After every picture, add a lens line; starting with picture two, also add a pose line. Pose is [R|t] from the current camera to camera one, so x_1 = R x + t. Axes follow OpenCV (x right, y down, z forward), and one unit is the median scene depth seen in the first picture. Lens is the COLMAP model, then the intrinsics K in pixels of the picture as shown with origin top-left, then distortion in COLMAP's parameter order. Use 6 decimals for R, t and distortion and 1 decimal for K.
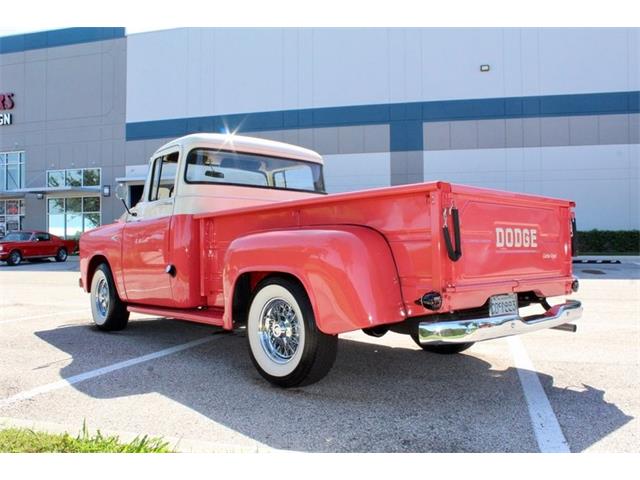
lens RADIAL K [[569.9, 0, 320.0], [0, 569.9, 240.0], [0, 0, 1]] dist [-0.169823, 0.176637]
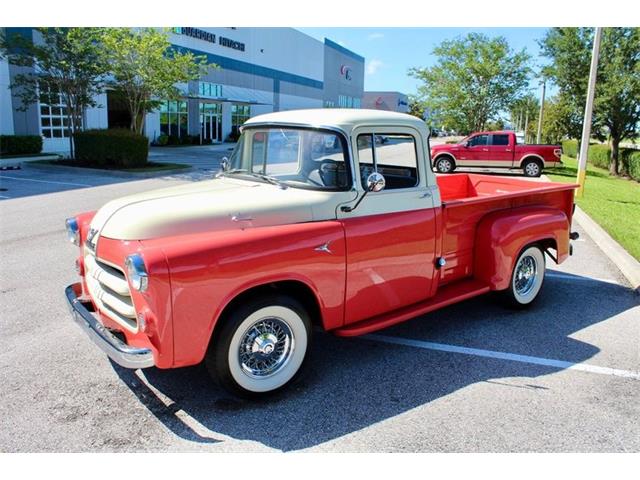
lens RADIAL K [[535.8, 0, 320.0], [0, 535.8, 240.0], [0, 0, 1]] dist [-0.172218, 0.156310]
pose [[0.075772, -0.200426, 0.976774, -1.184994], [-0.025014, 0.978900, 0.202802, -0.169447], [-0.996811, -0.039800, 0.069160, 1.145136]]
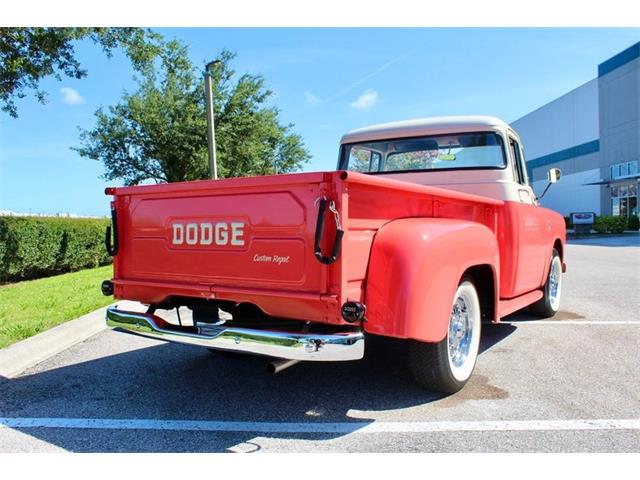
lens RADIAL K [[569.9, 0, 320.0], [0, 569.9, 240.0], [0, 0, 1]] dist [-0.169823, 0.176637]
pose [[0.240169, 0.026637, -0.970366, 0.884531], [0.024150, 0.999150, 0.033404, -0.013687], [0.970431, -0.031457, 0.239322, 0.701708]]
